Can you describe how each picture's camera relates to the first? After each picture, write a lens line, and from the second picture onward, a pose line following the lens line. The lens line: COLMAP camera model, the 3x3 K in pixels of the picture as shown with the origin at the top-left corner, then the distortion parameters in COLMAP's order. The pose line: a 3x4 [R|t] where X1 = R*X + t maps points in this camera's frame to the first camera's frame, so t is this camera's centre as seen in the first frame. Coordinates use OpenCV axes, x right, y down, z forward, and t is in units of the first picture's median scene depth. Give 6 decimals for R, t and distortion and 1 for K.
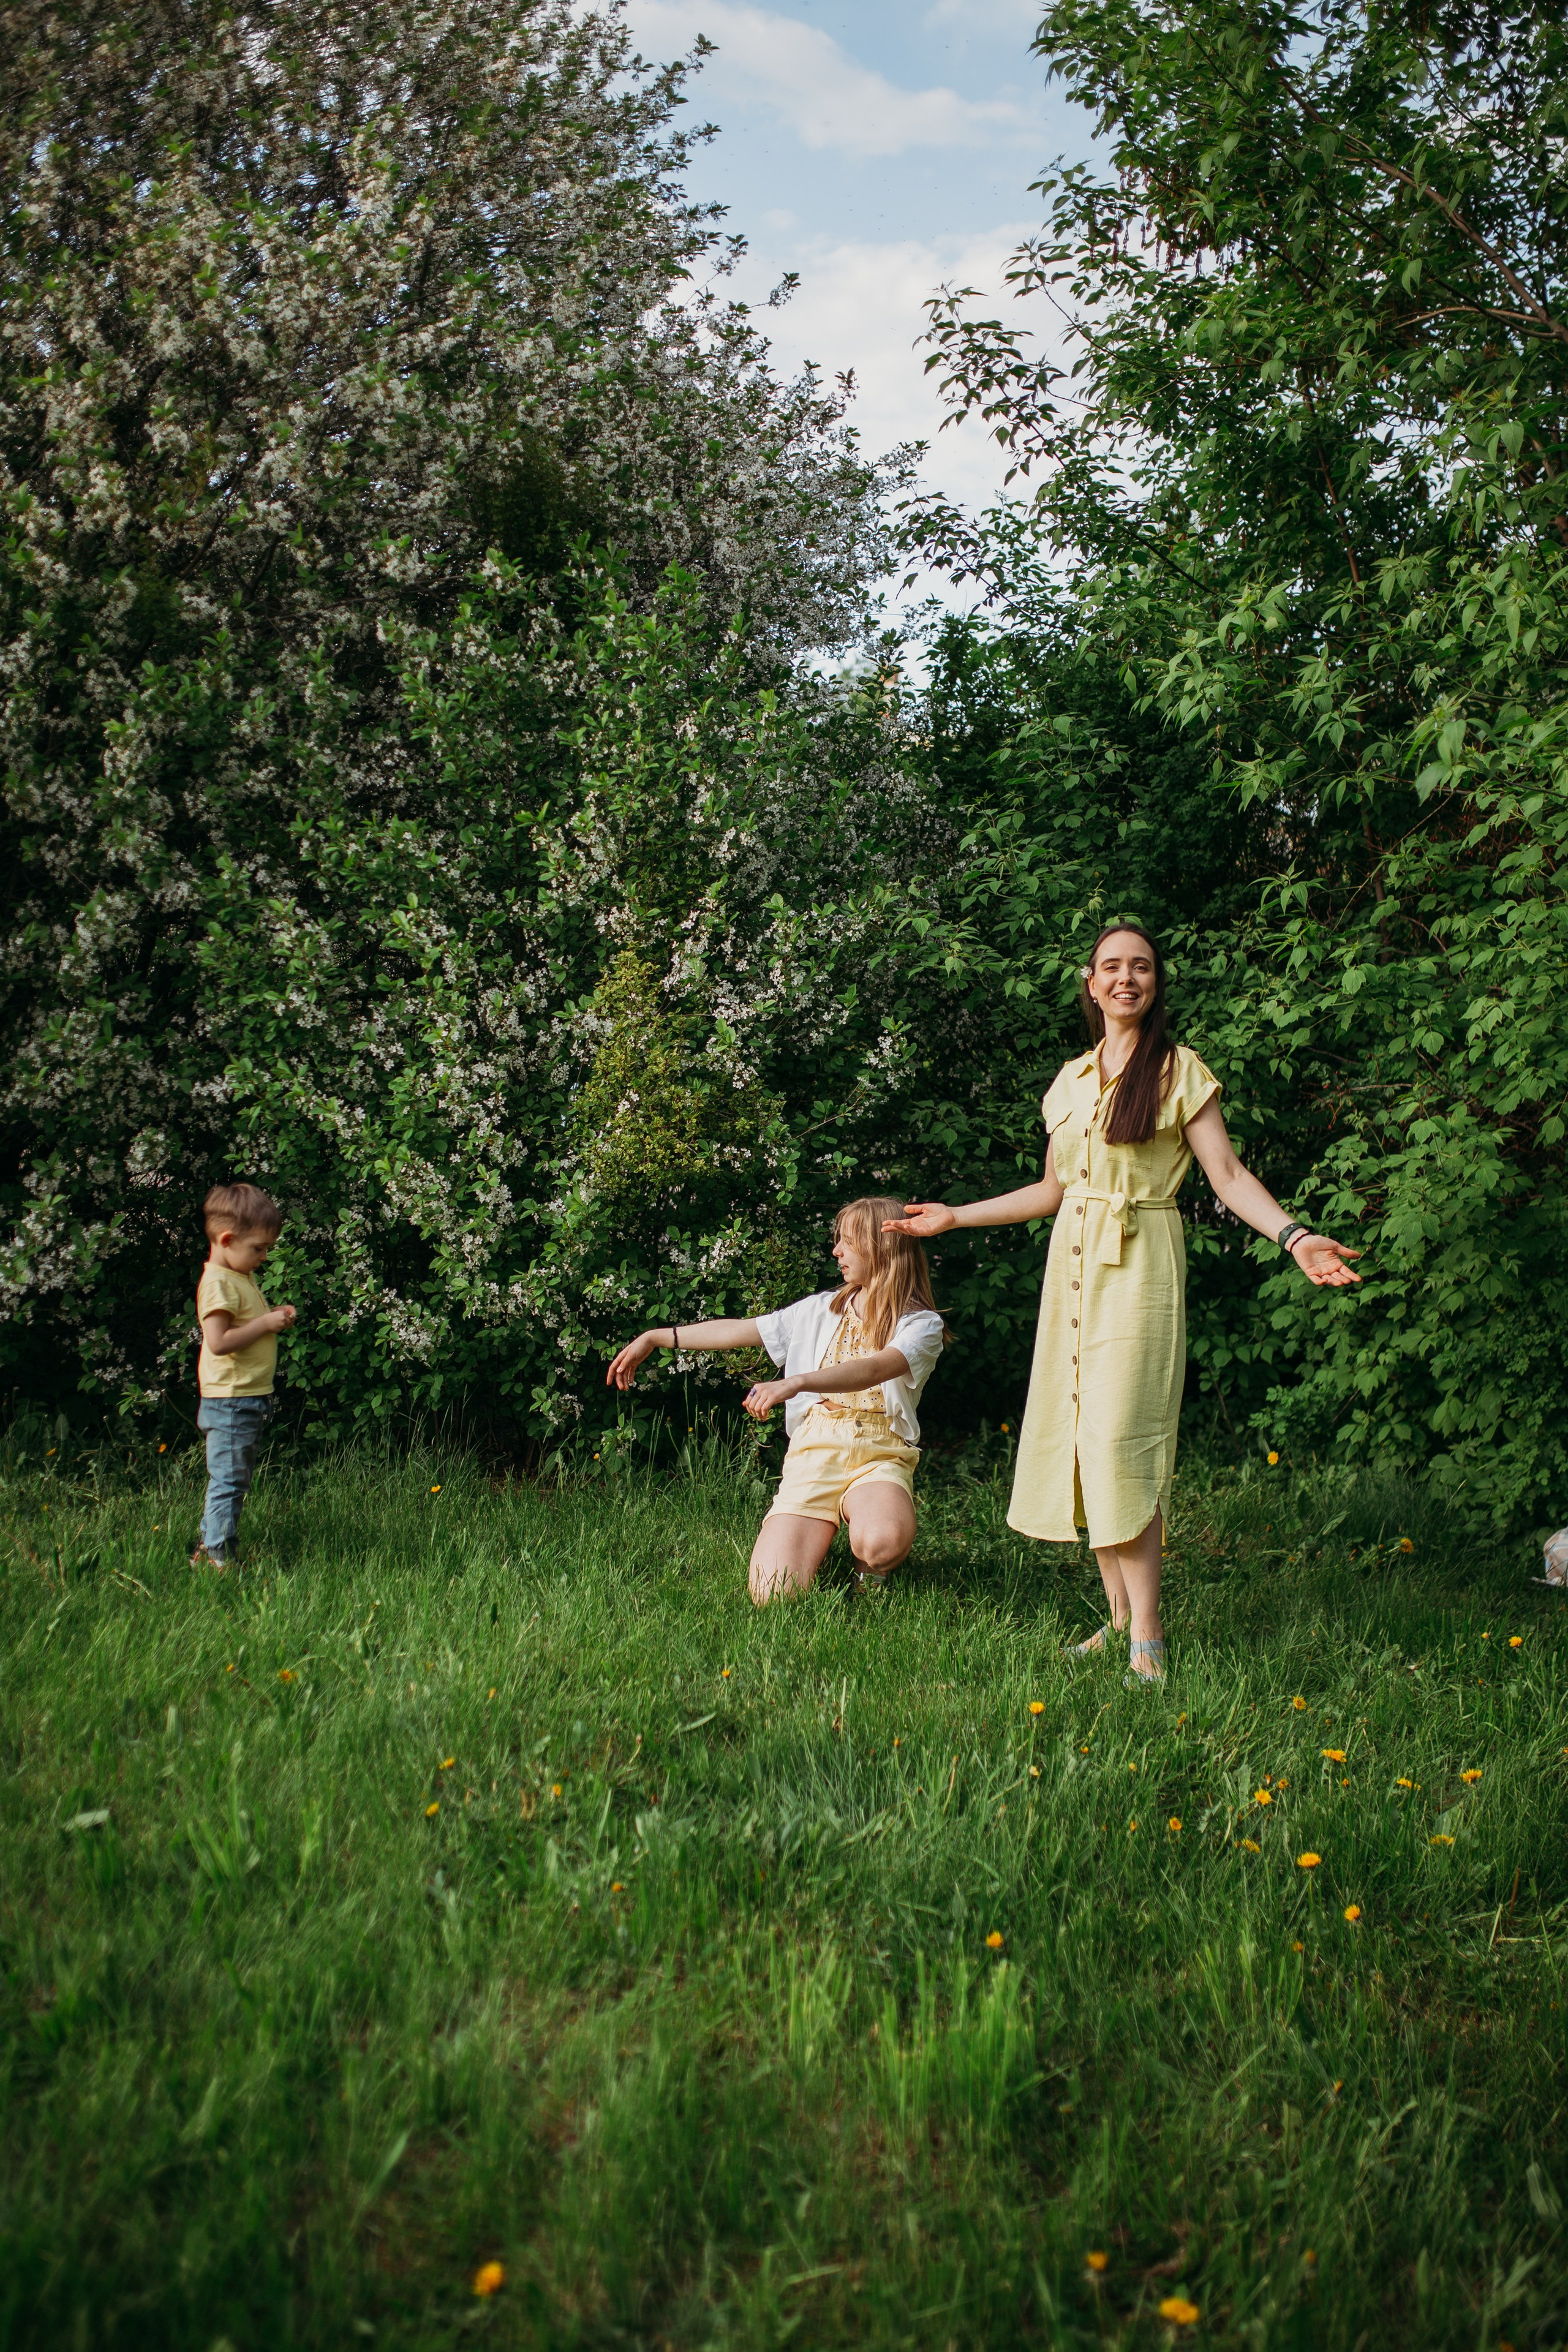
lens RADIAL K [[2361.4, 0, 782.6], [0, 2361.4, 1180.0], [0, 0, 1]] dist [-0.019900, 0.000000]
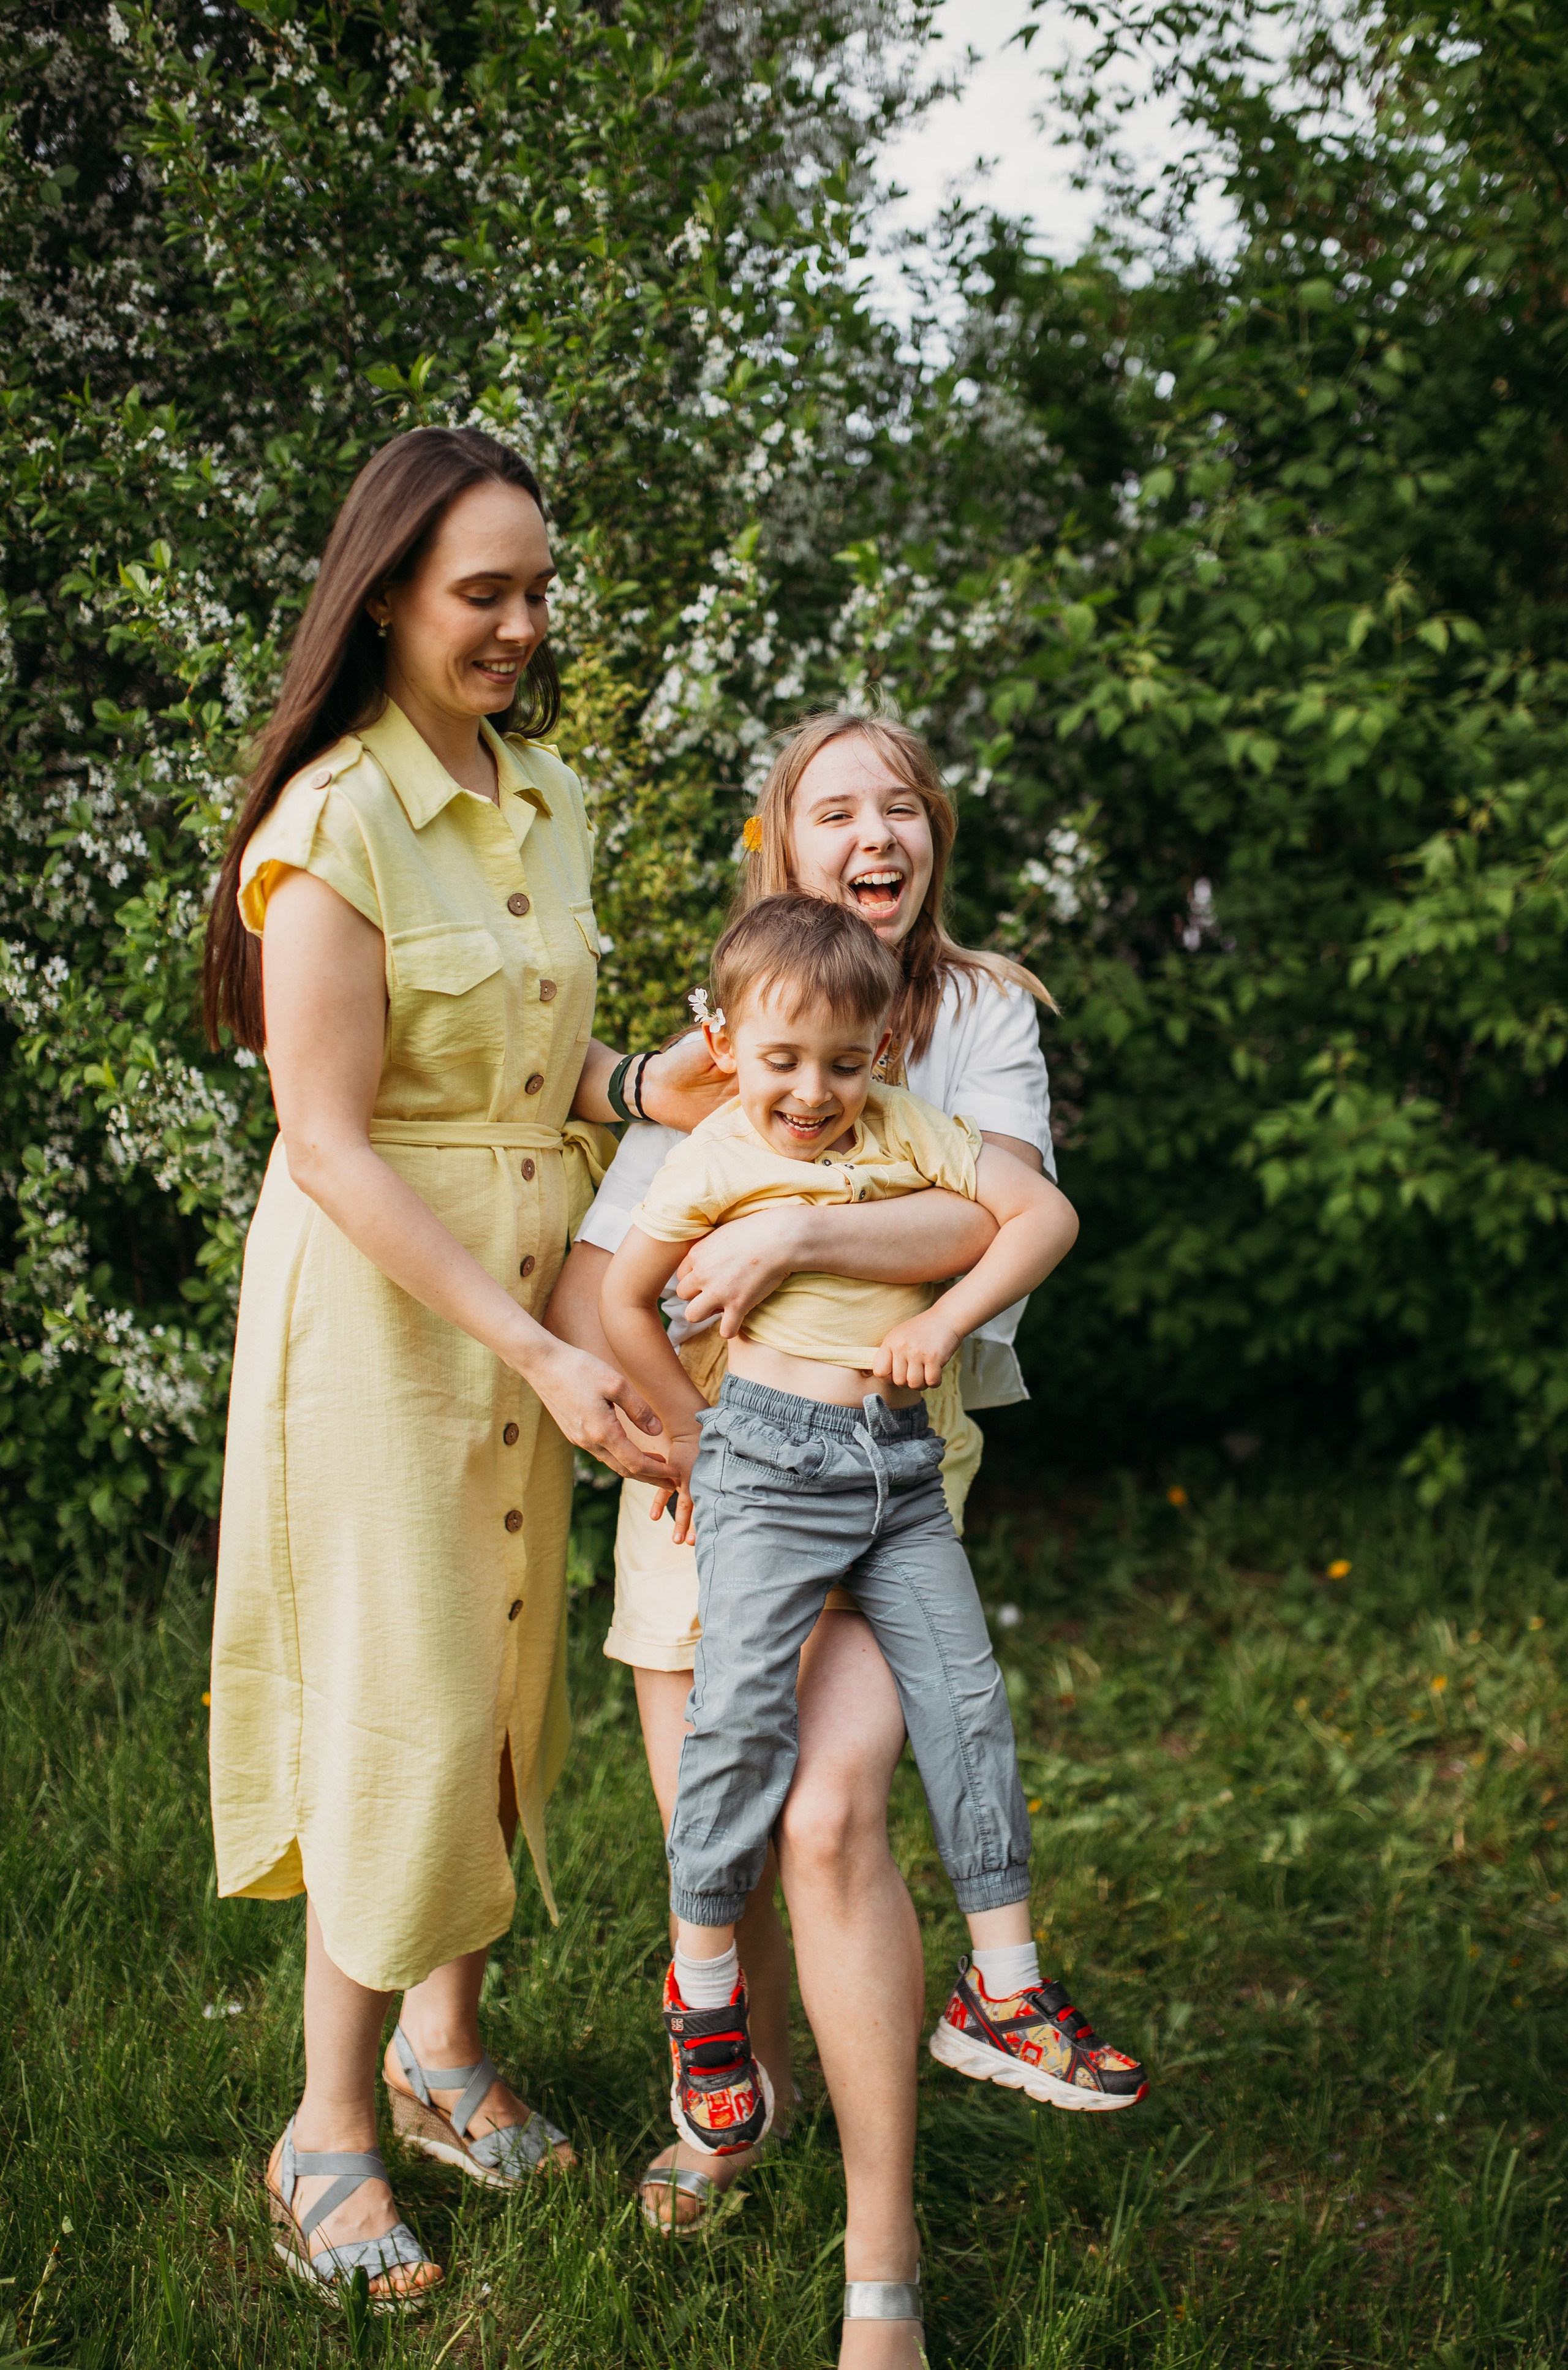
lens RADIAL K [[2379.3, 0, 774.6], [0, 2379.3, 1101.7], [0, 0, 1]] dist [-0.019900, 0.000000]
pose [[0.996665, 0.004742, 0.081470, -0.064115], [-0.008006, 0.999176, 0.039785, -0.020811], [-0.081214, -0.040305, 0.995881, 0.459453]]
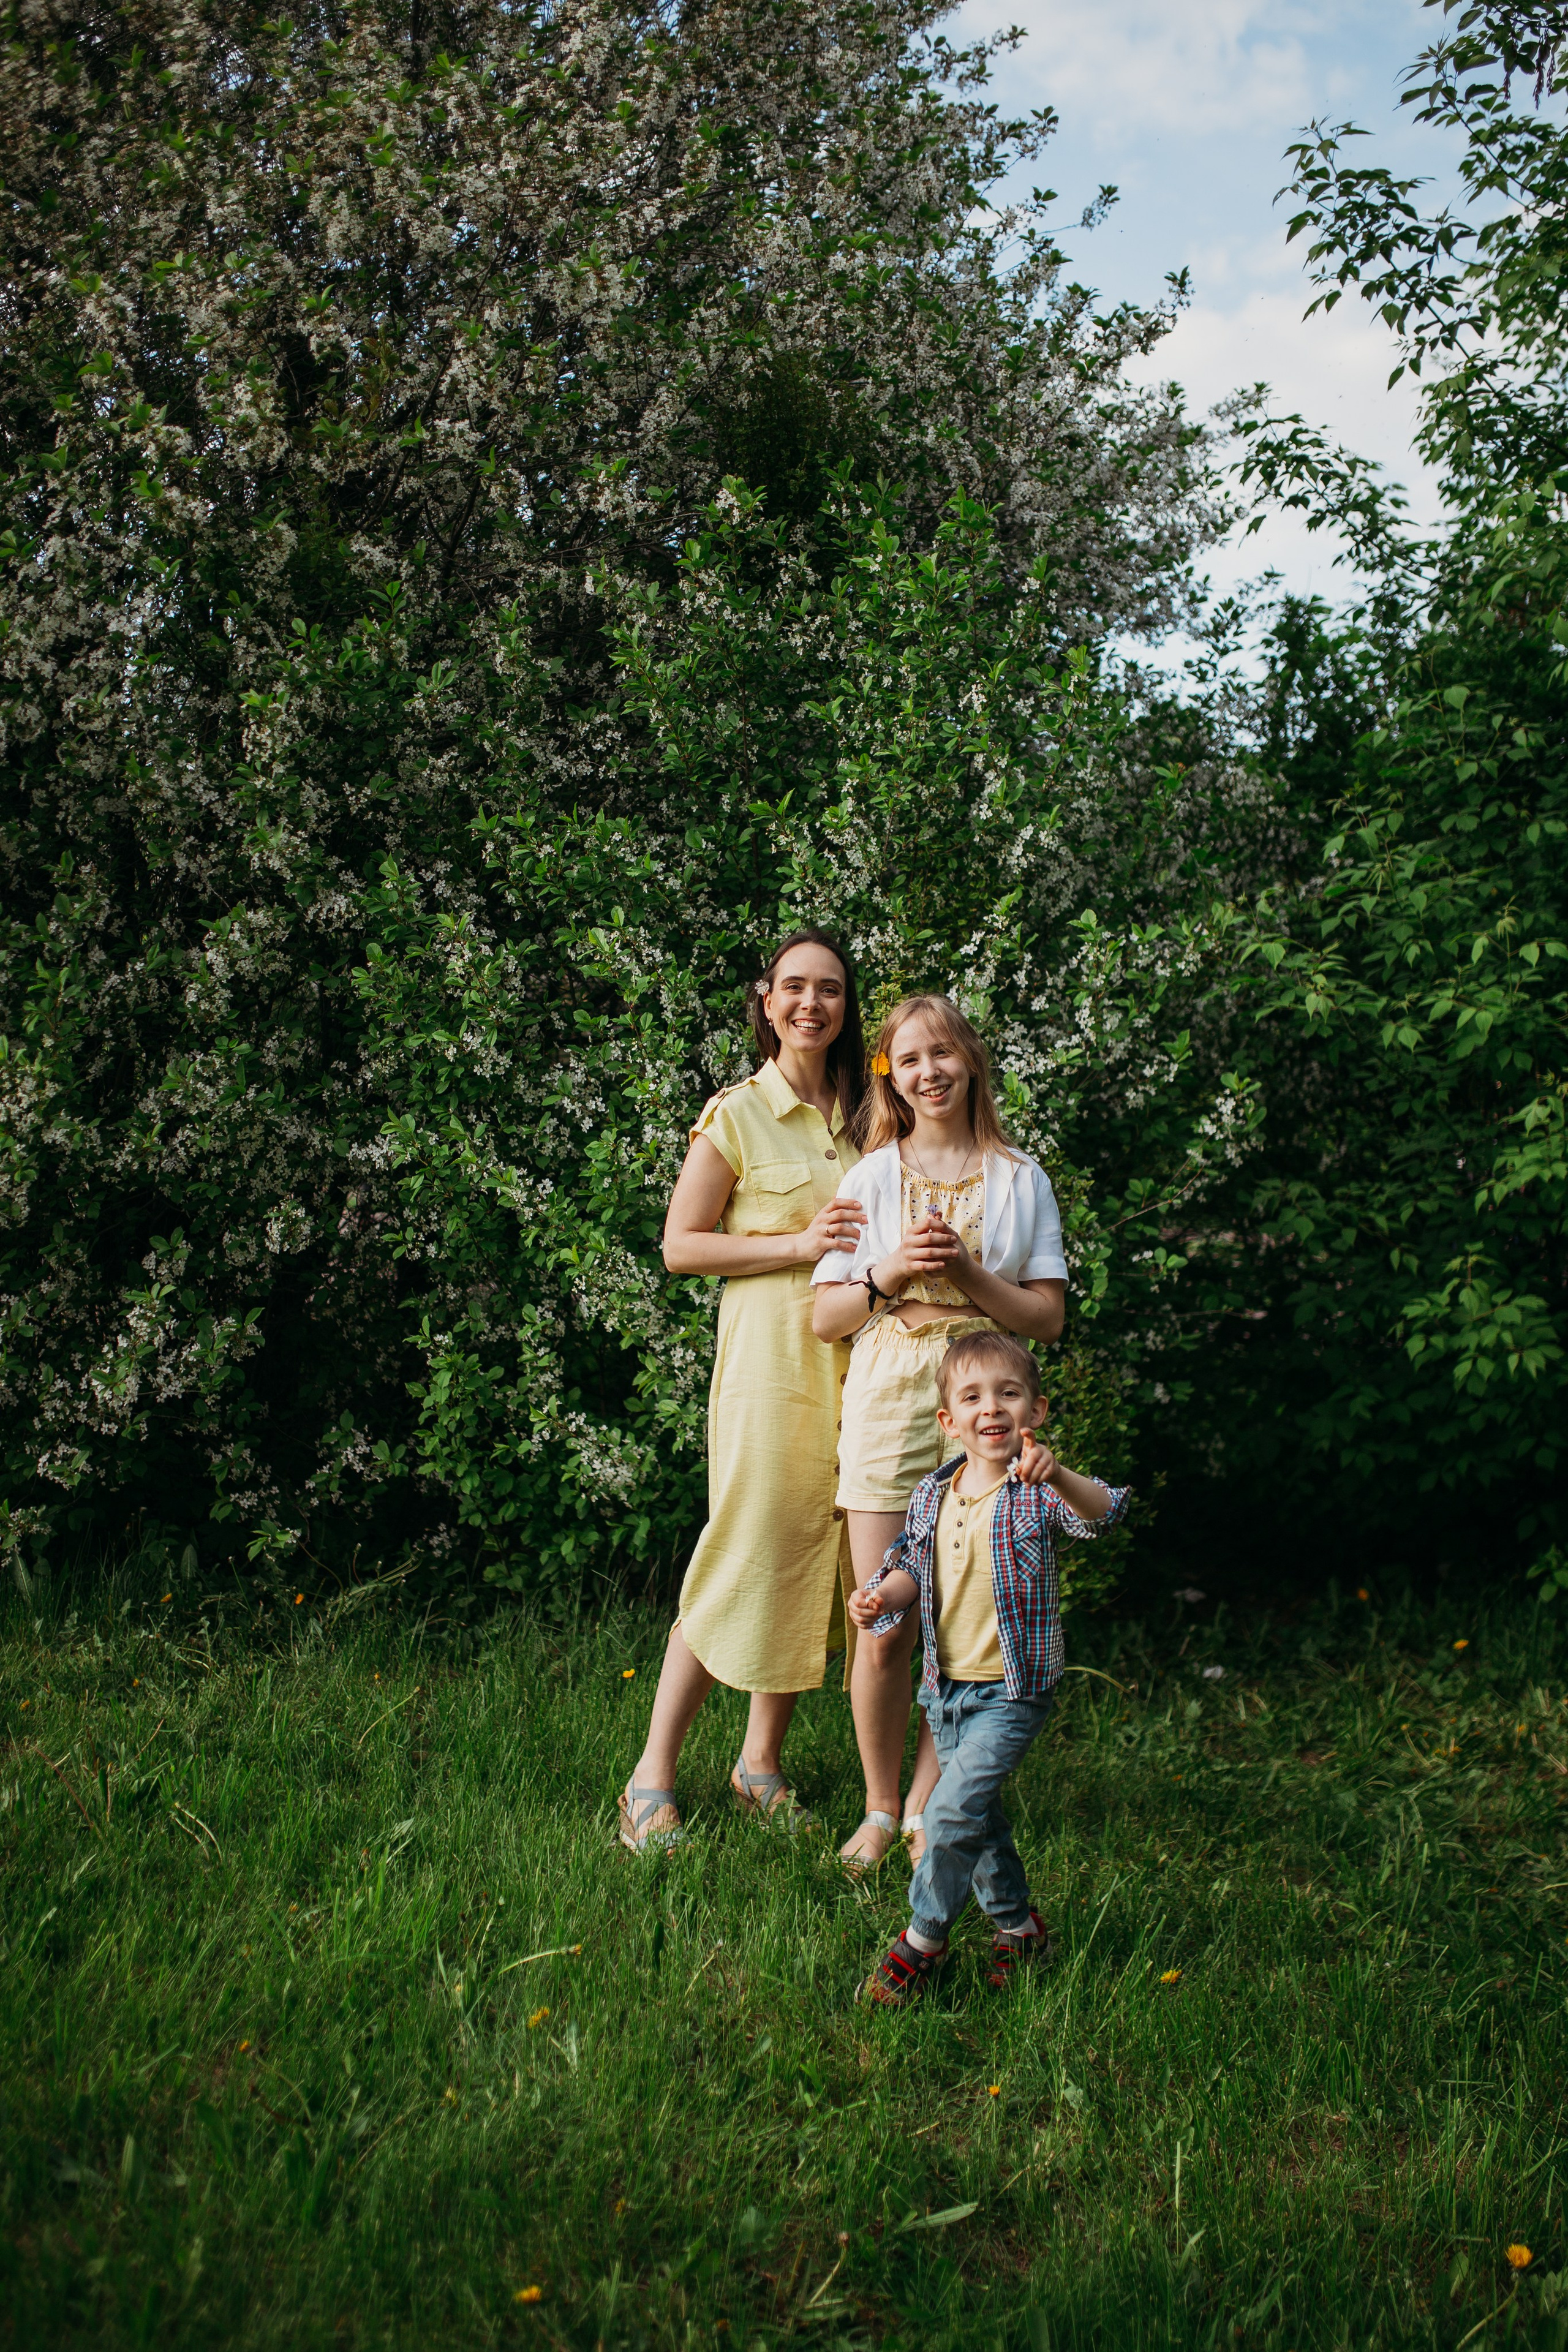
lens RADIAL K [[2231.6, 0, 767.8], [0, 2231.6, 1158.1], [0, 0, 1]] dist [-0.020523, 0.000000]
pose [[0.991019, 0.016406, -0.132709, -0.007388], [-0.019759, 0.999517, -0.023991, -0.020918], [0.132252, 0.026398, 0.990865, 0.265742]]
